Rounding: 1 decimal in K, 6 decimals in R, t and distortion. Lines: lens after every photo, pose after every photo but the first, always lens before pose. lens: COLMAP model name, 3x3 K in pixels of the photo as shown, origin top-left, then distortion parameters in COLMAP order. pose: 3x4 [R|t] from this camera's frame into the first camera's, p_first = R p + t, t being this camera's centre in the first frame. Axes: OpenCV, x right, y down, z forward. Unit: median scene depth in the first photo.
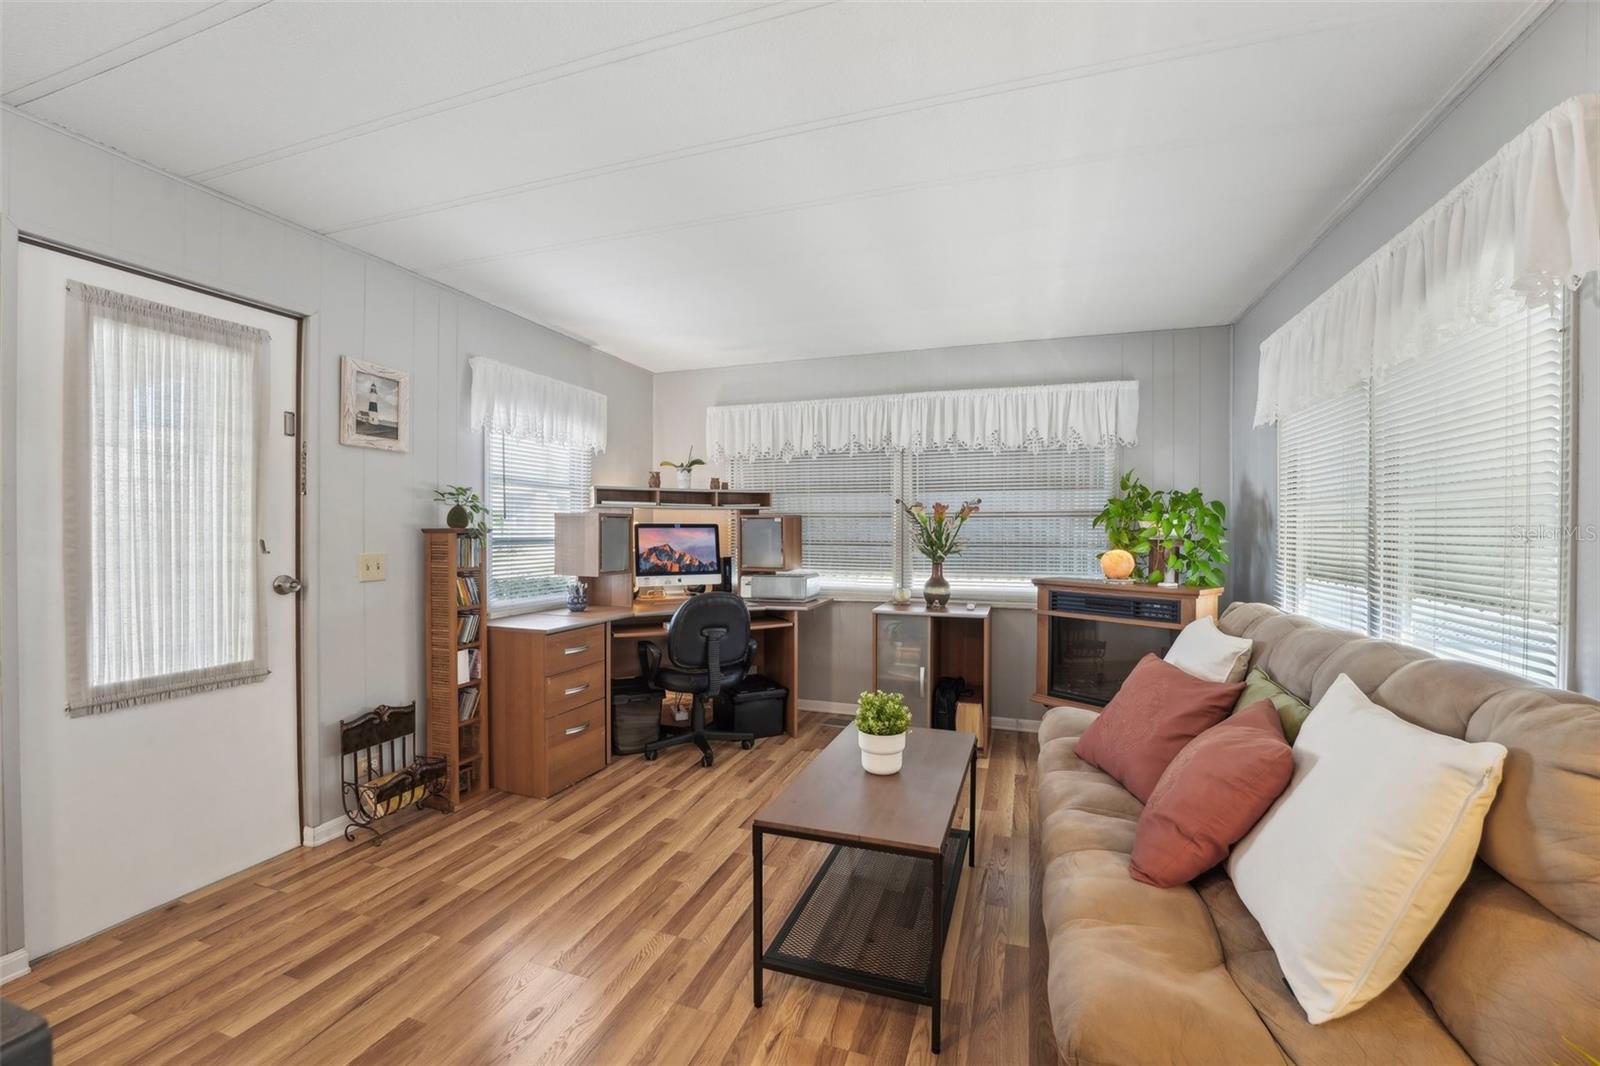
lens RADIAL K [[662.7, 0, 800.0], [0, 662.7, 533.0], [0, 0, 1]] dist [-0.024690, 0.000491]
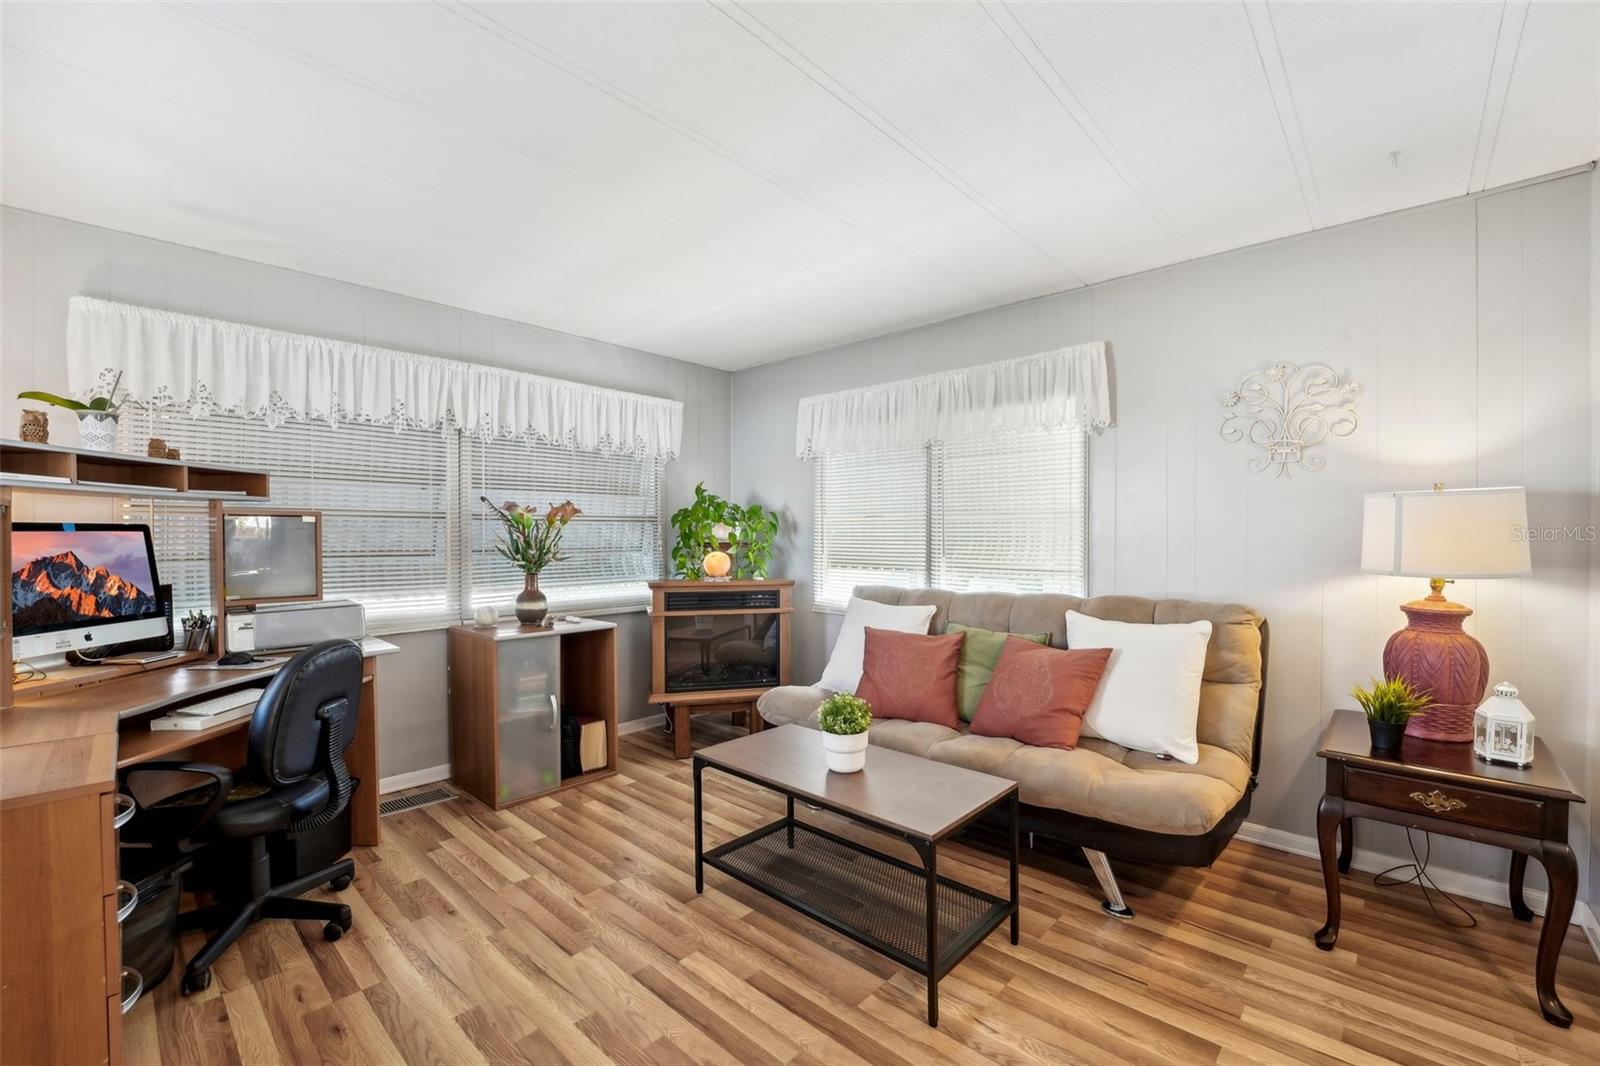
lens RADIAL K [[666.1, 0, 799.7], [0, 666.1, 540.0], [0, 0, 1]] dist [-0.025182, 0.000128]
pose [[0.399360, -0.008536, 0.916754, -0.468237], [0.006294, 0.999959, 0.006569, -0.001238], [-0.916773, 0.003147, 0.399397, 0.362020]]
